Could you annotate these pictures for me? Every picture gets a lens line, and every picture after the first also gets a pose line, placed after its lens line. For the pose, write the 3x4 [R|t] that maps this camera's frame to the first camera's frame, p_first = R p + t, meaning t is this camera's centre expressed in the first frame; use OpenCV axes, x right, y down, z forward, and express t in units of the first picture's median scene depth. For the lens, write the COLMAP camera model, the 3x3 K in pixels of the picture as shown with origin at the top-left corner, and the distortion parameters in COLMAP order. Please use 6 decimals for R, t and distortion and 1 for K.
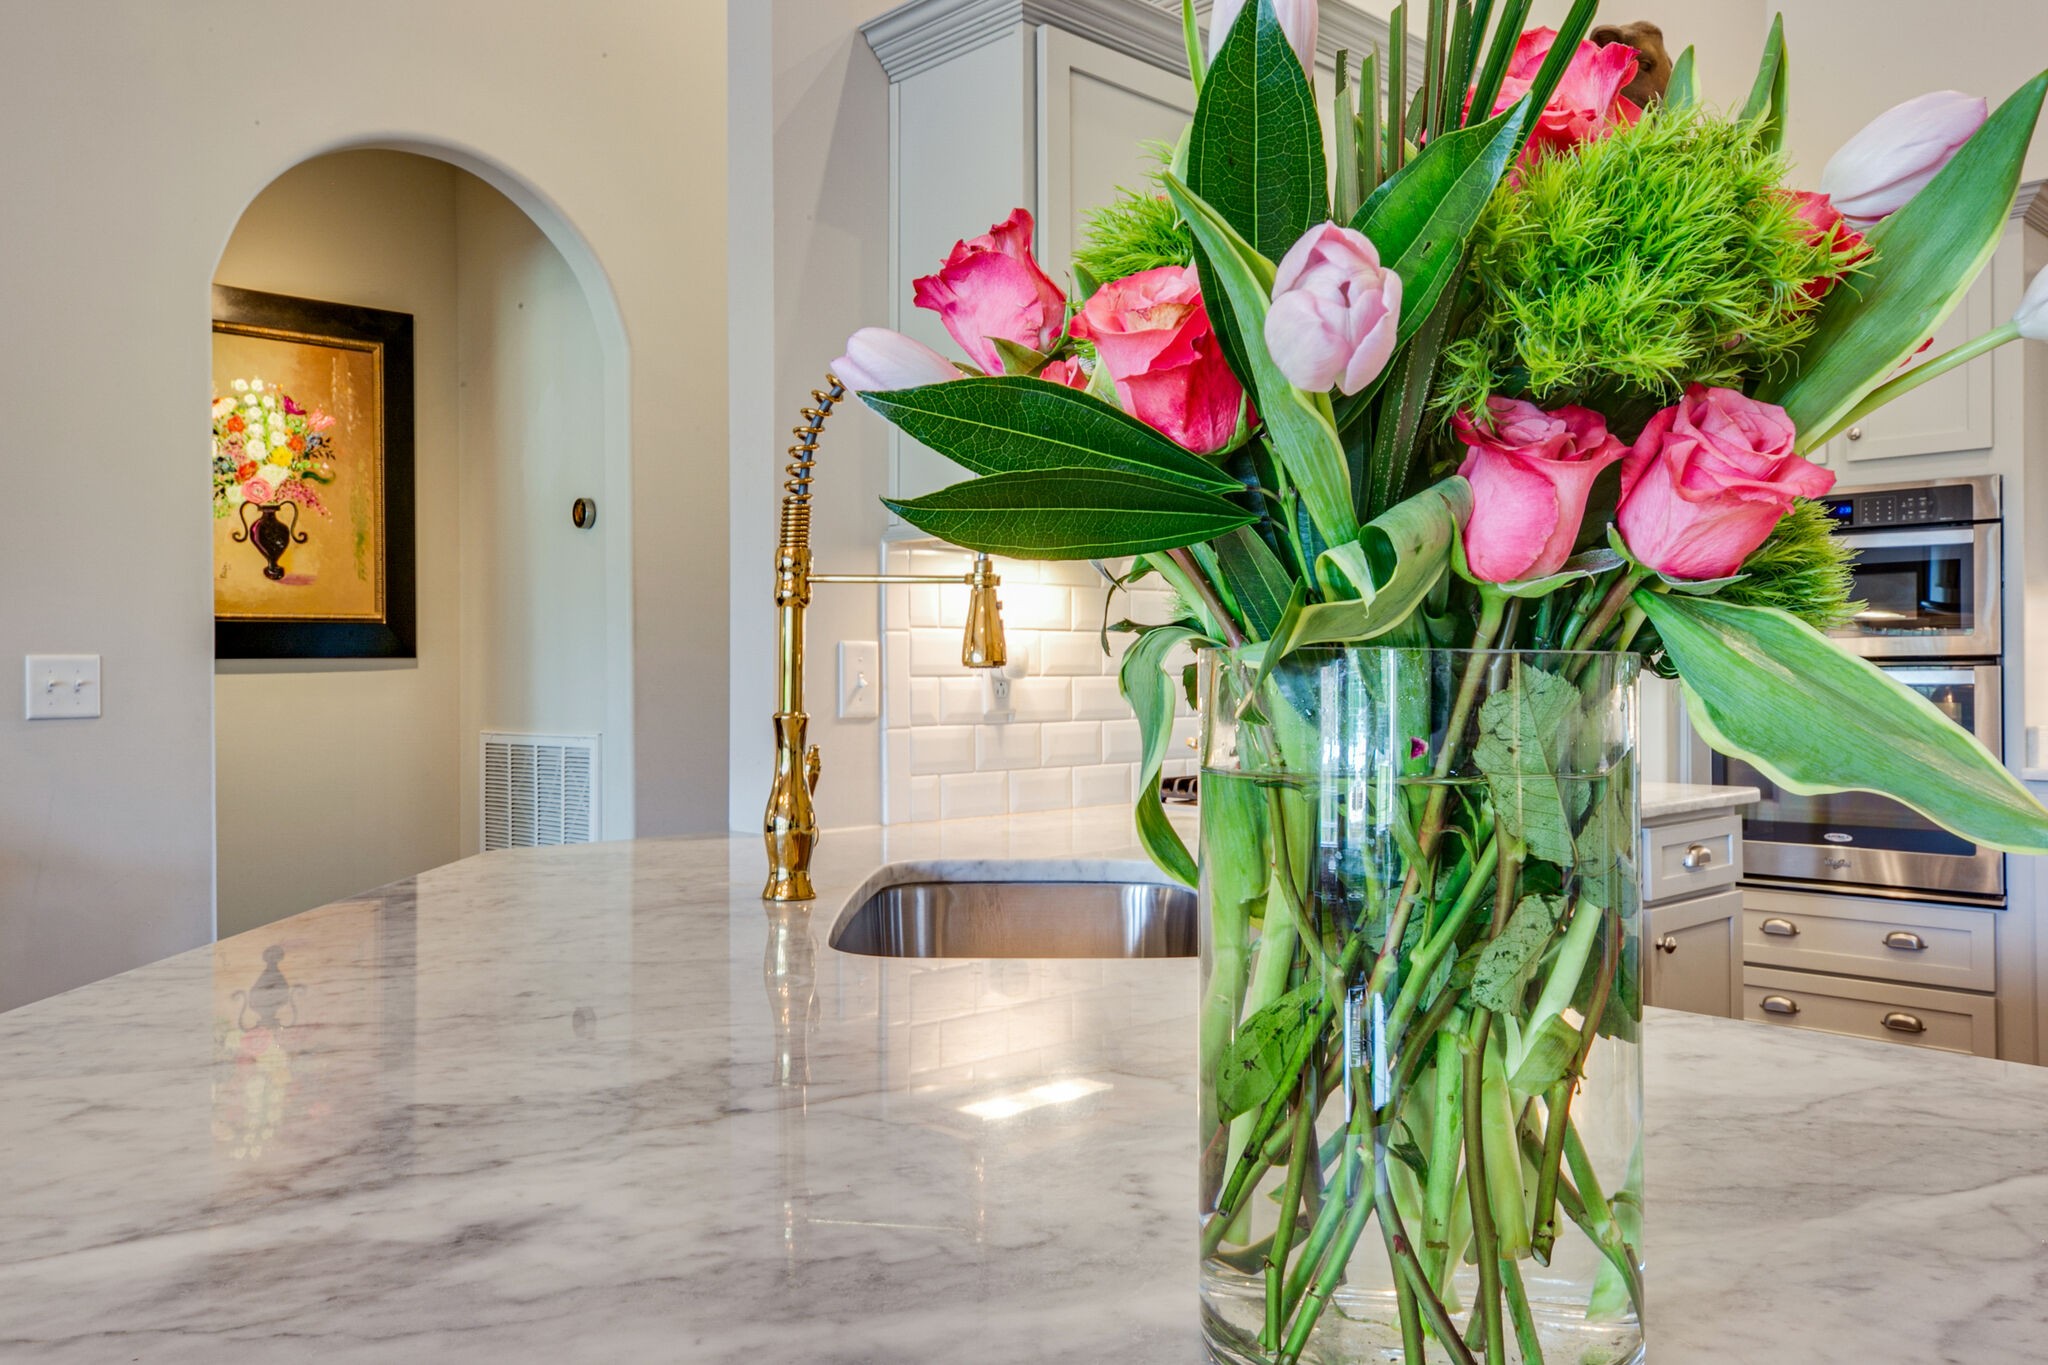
lens RADIAL K [[1557.3, 0, 1028.0], [0, 1557.3, 686.8], [0, 0, 1]] dist [0.001240, -0.002546]
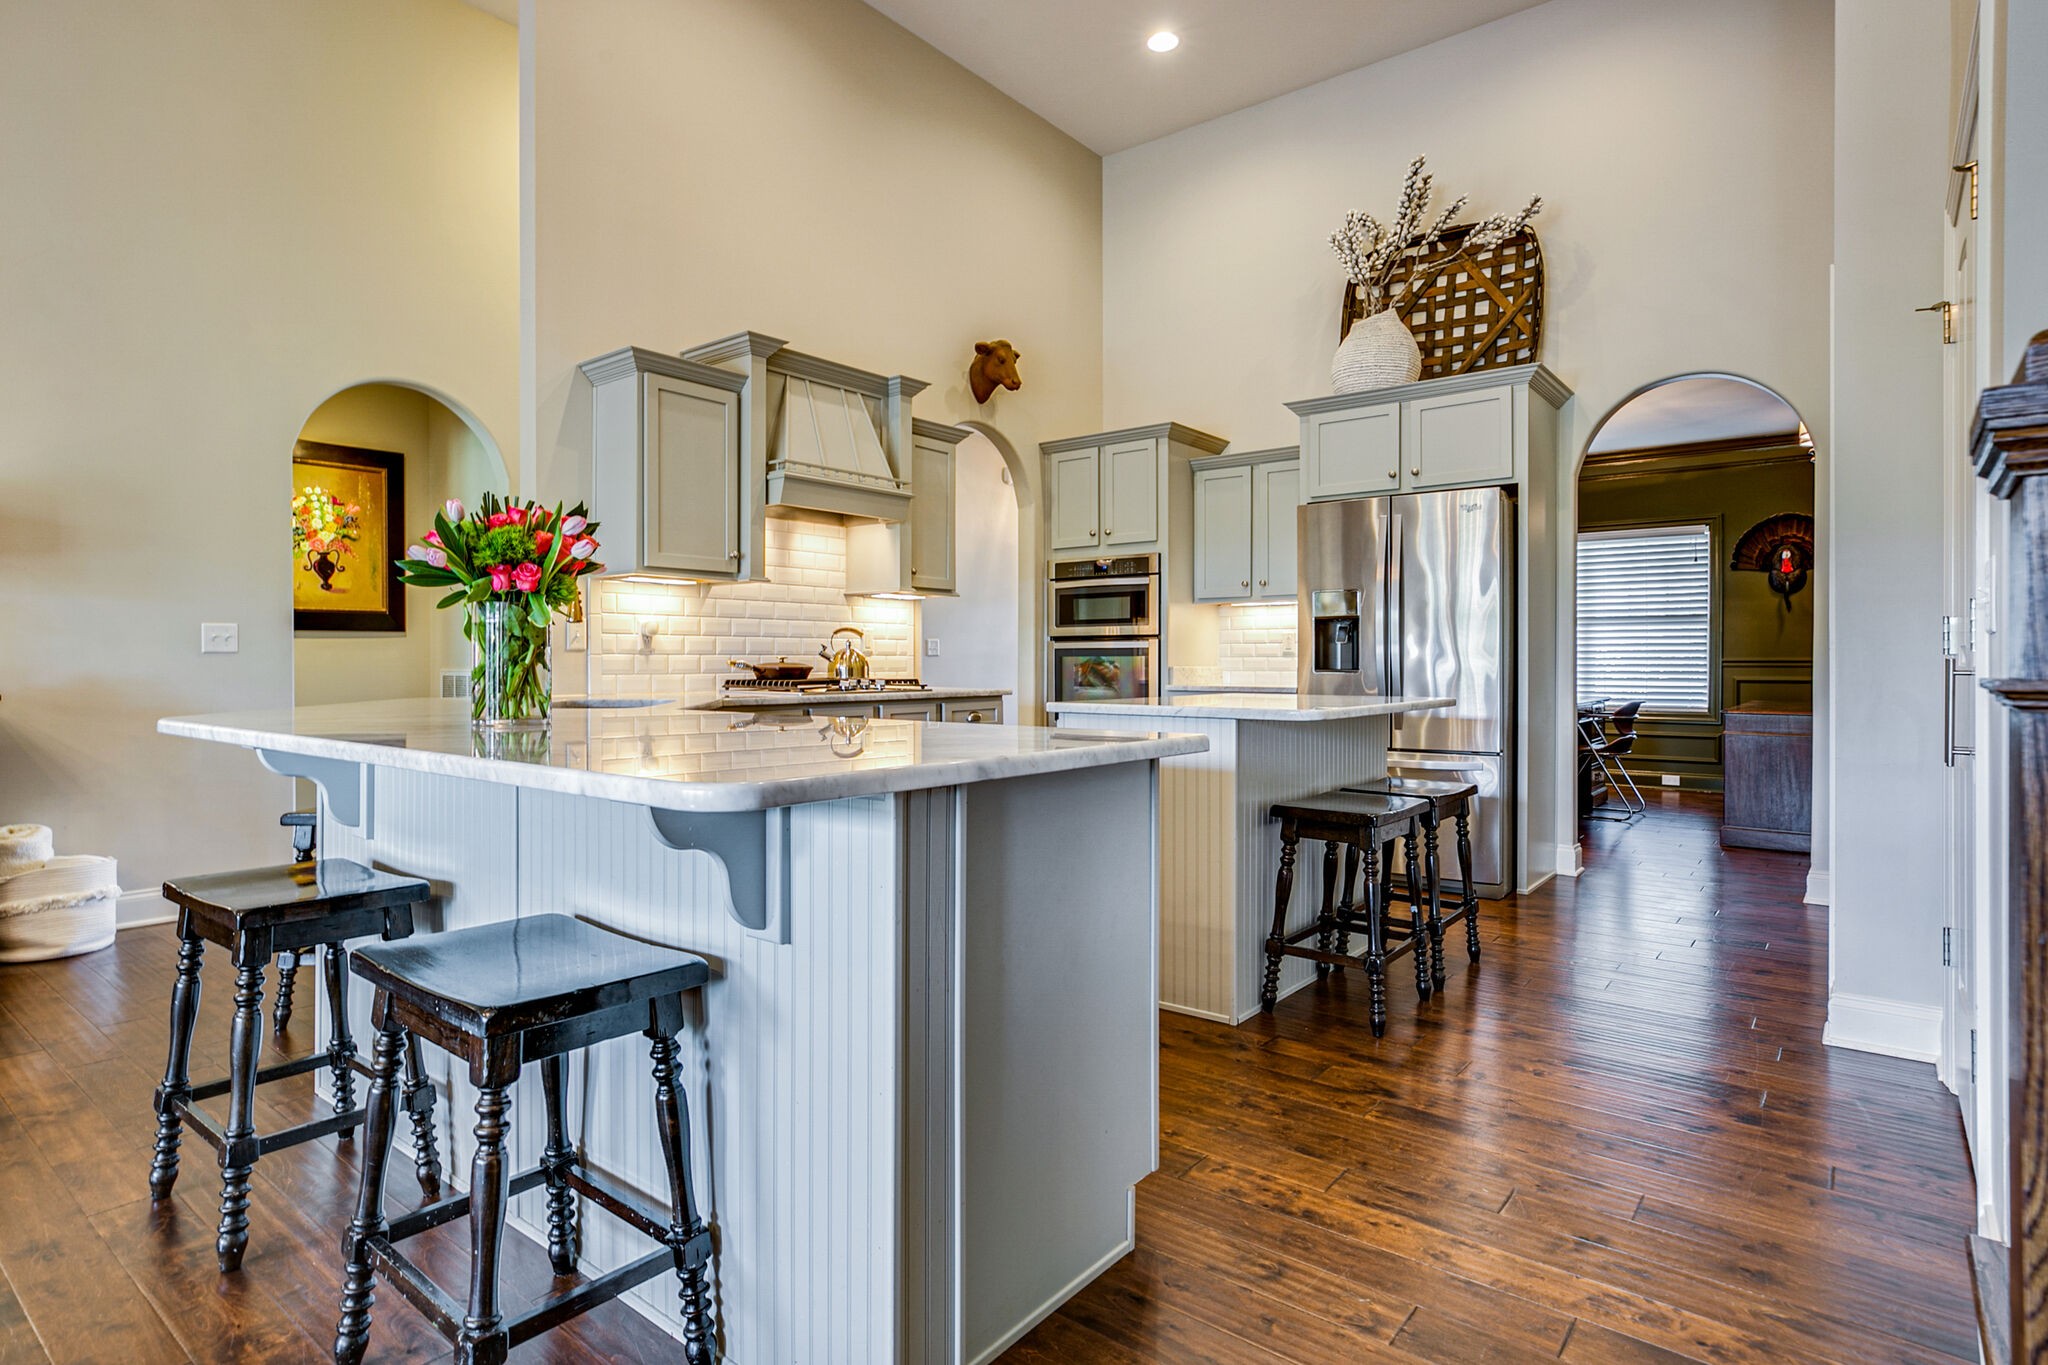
lens RADIAL K [[1046.8, 0, 1020.9], [0, 1046.8, 678.9], [0, 0, 1]] dist [-0.018348, 0.000481]
pose [[0.991718, 0.002578, 0.128409, 0.212890], [-0.003668, 0.999959, 0.008253, 0.028357], [-0.128382, -0.008656, 0.991687, -0.404058]]
